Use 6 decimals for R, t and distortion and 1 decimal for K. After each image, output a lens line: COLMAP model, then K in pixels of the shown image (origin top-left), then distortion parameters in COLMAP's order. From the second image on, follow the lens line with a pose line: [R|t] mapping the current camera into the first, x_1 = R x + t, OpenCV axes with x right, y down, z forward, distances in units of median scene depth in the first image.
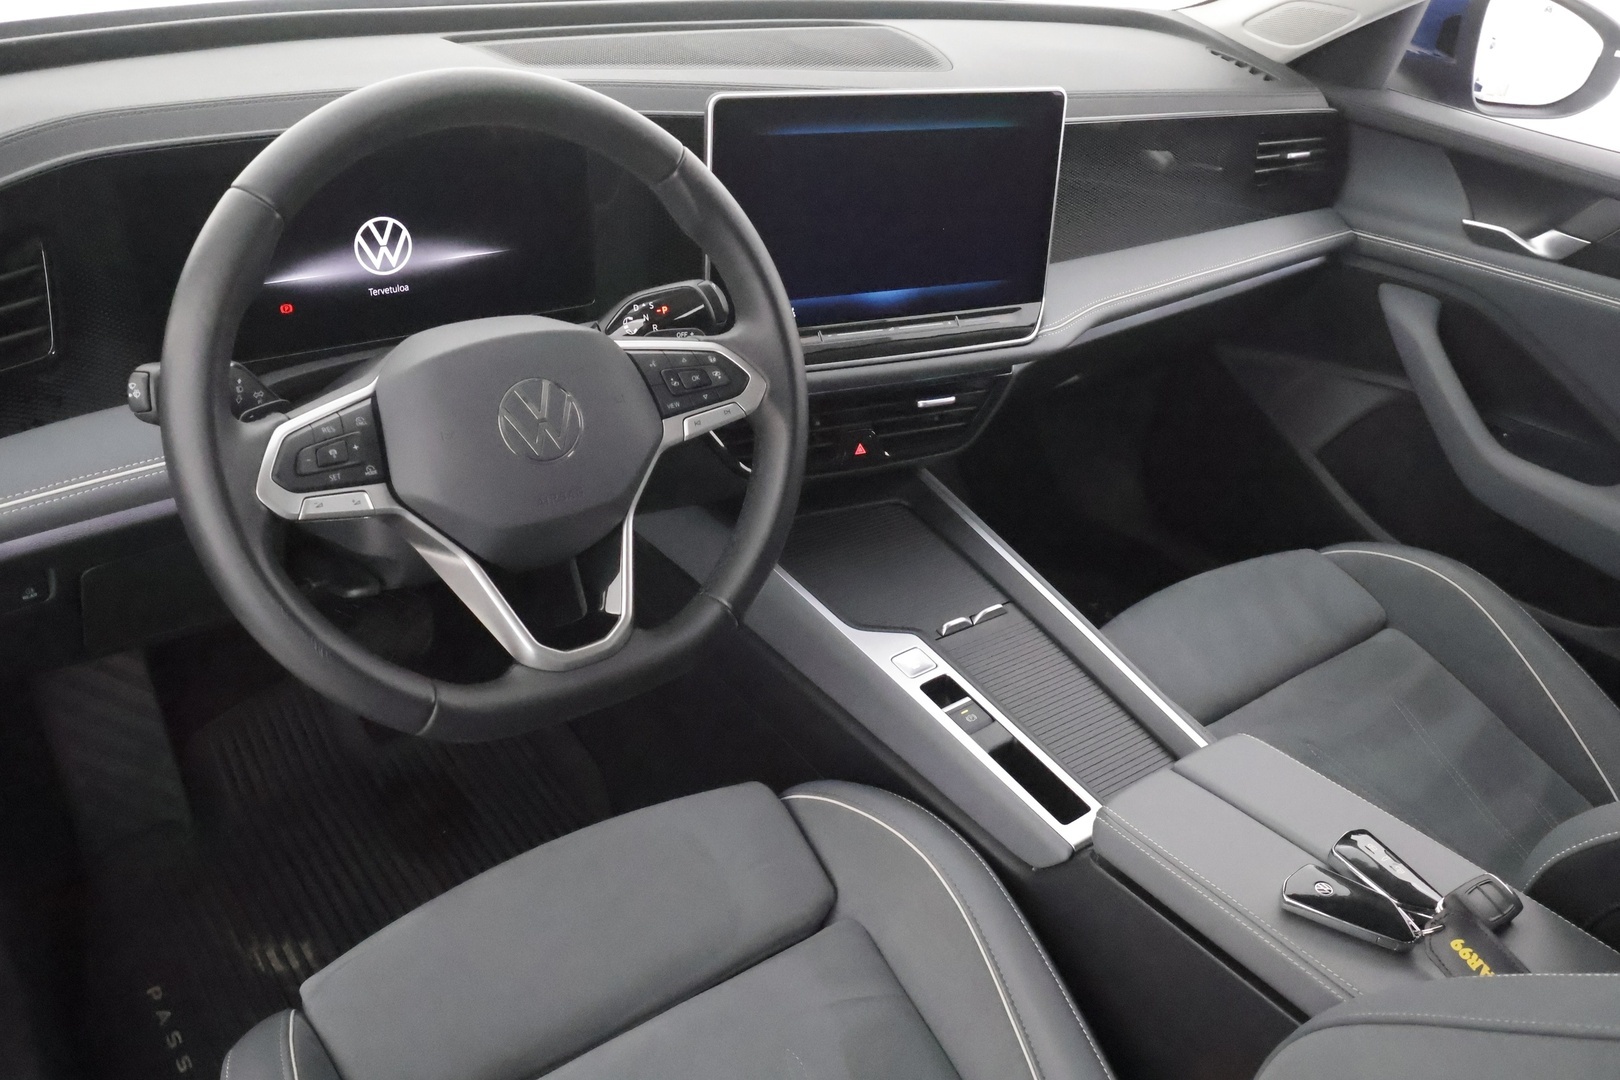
lens RADIAL K [[1330.6, 0, 810.7], [0, 1330.6, 601.8], [0, 0, 1]] dist [-0.002217, -0.005486]
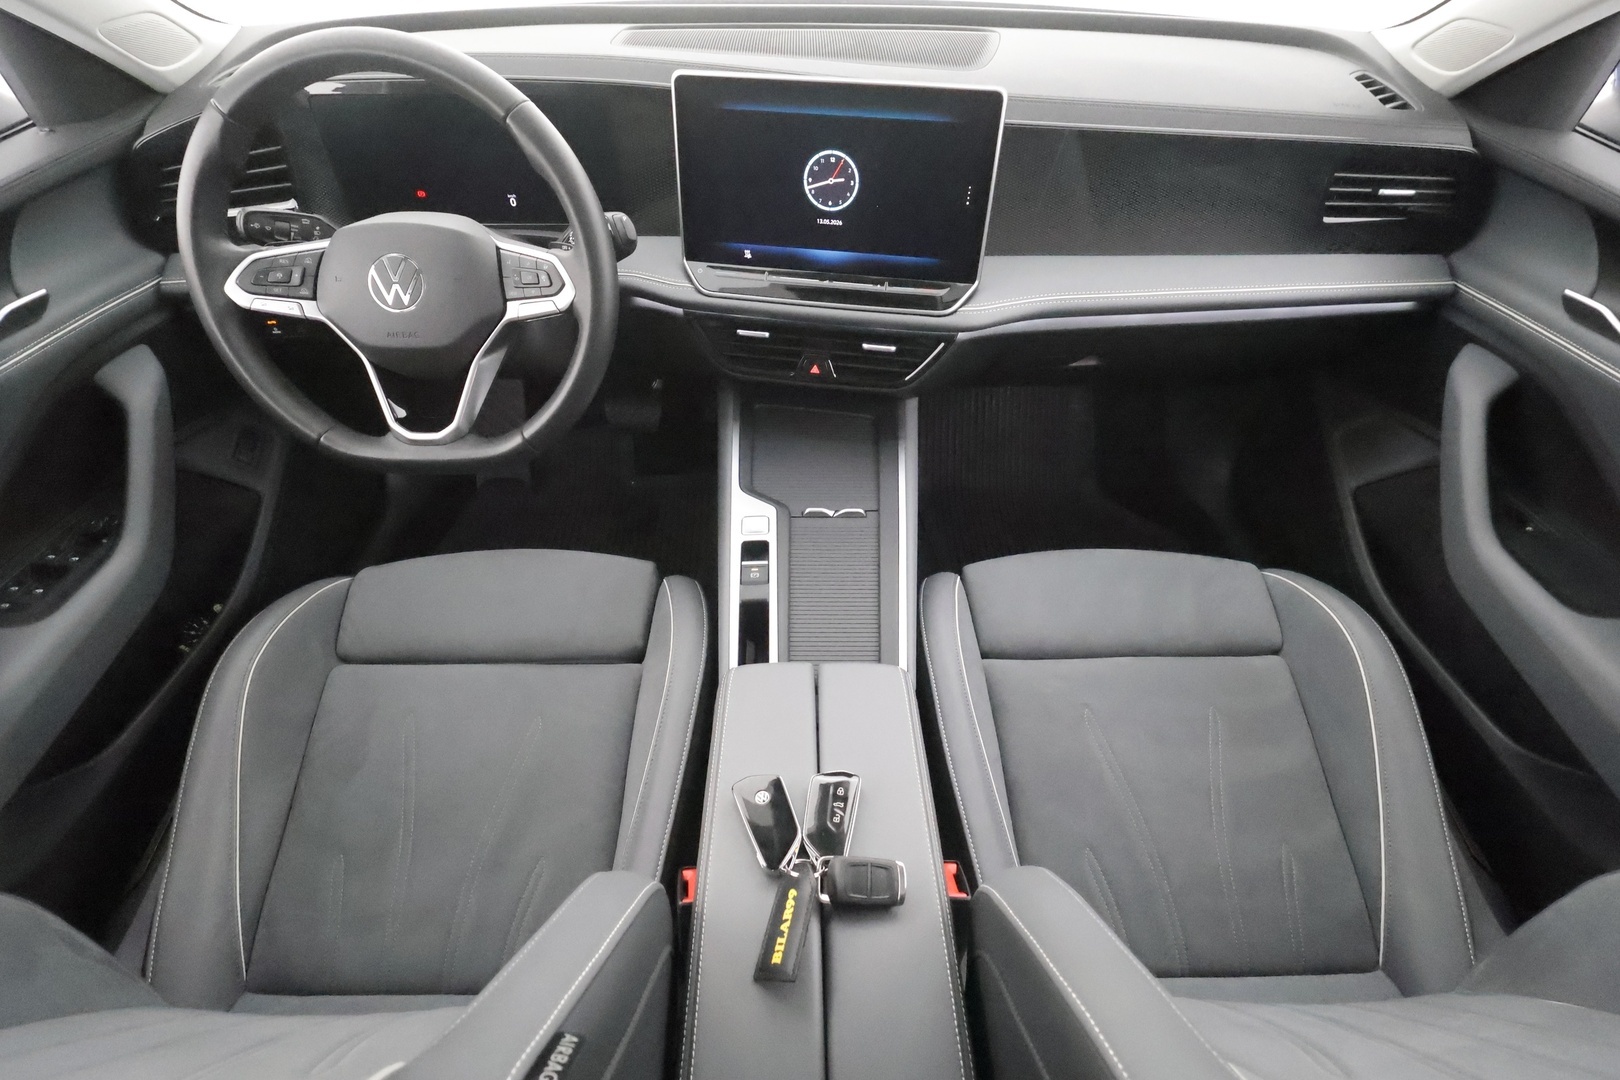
lens RADIAL K [[764.3, 0, 808.0], [0, 764.3, 578.9], [0, 0, 1]] dist [0.001291, 0.000657]
pose [[0.799693, 0.370812, -0.472218, 0.516761], [-0.273086, 0.925070, 0.263950, -0.128725], [0.534711, -0.082122, 0.841035, 0.334349]]
